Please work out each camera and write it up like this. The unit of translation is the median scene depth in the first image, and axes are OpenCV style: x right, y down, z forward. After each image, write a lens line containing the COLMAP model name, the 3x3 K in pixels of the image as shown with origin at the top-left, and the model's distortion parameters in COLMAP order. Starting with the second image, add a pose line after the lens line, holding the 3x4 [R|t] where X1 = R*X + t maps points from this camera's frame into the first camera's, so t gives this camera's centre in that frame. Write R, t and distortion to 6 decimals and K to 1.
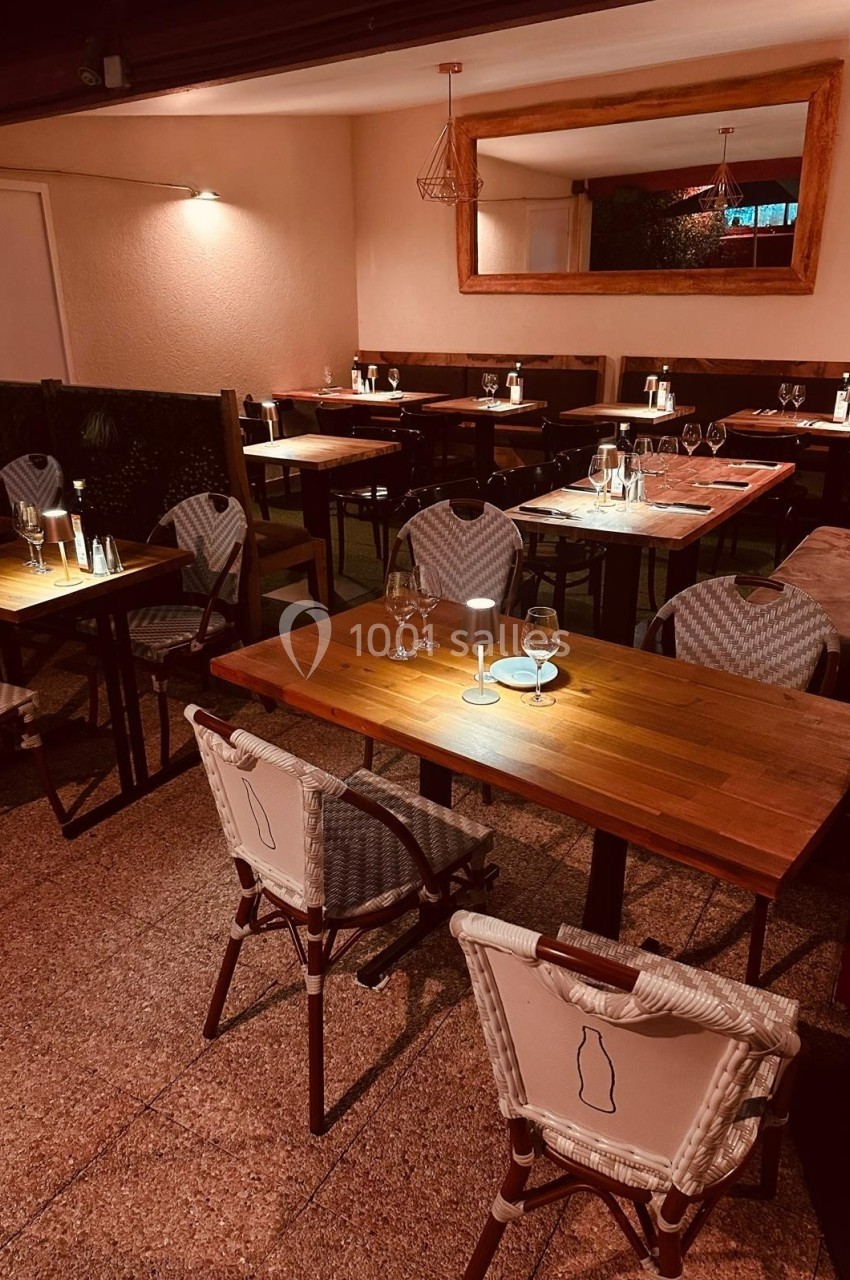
lens RADIAL K [[875.1, 0, 431.9], [0, 875.1, 663.5], [0, 0, 1]] dist [0.044777, -0.075538]
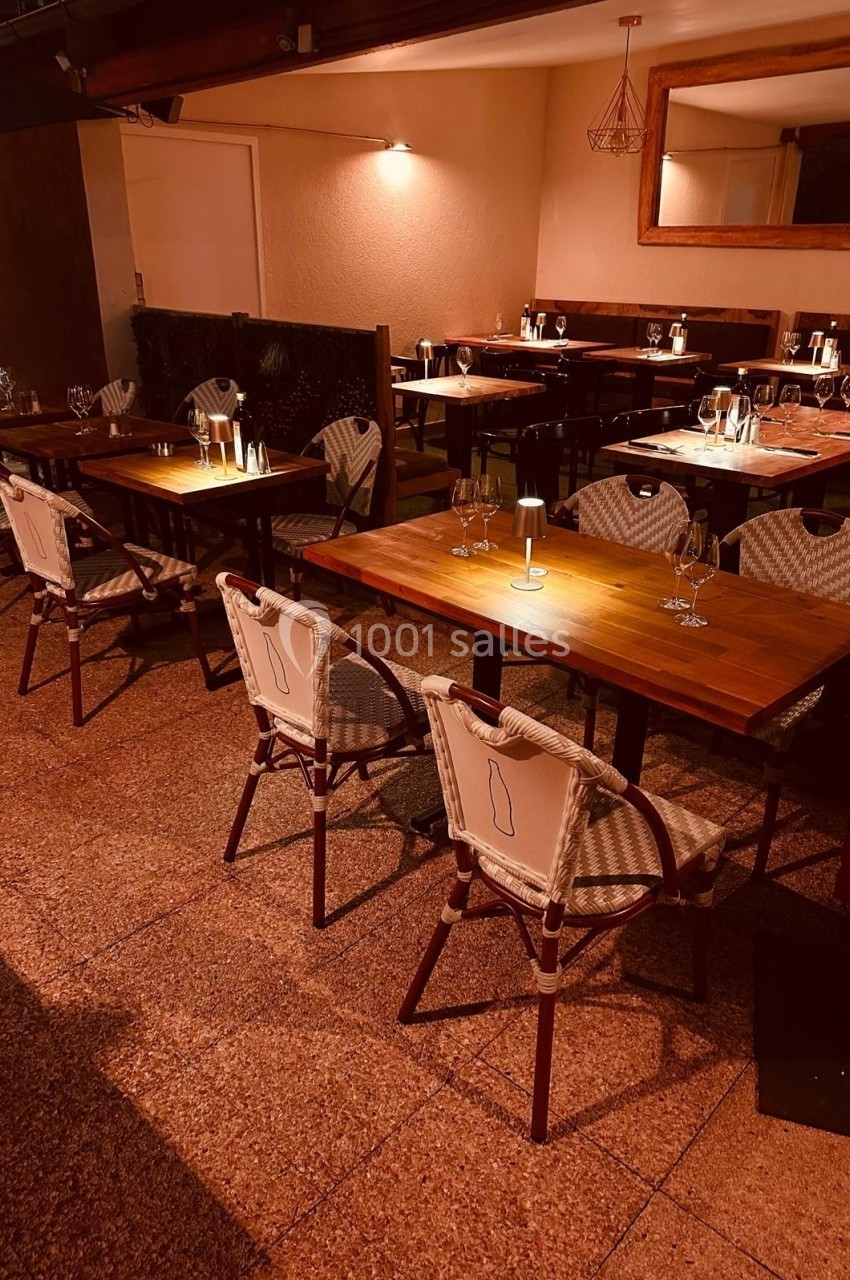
lens RADIAL K [[882.1, 0, 420.9], [0, 882.1, 654.9], [0, 0, 1]] dist [0.003133, -0.020920]
pose [[0.974169, 0.106892, -0.198918, 0.094038], [-0.099578, 0.993945, 0.046446, 0.054935], [0.202678, -0.025439, 0.978915, -0.110593]]
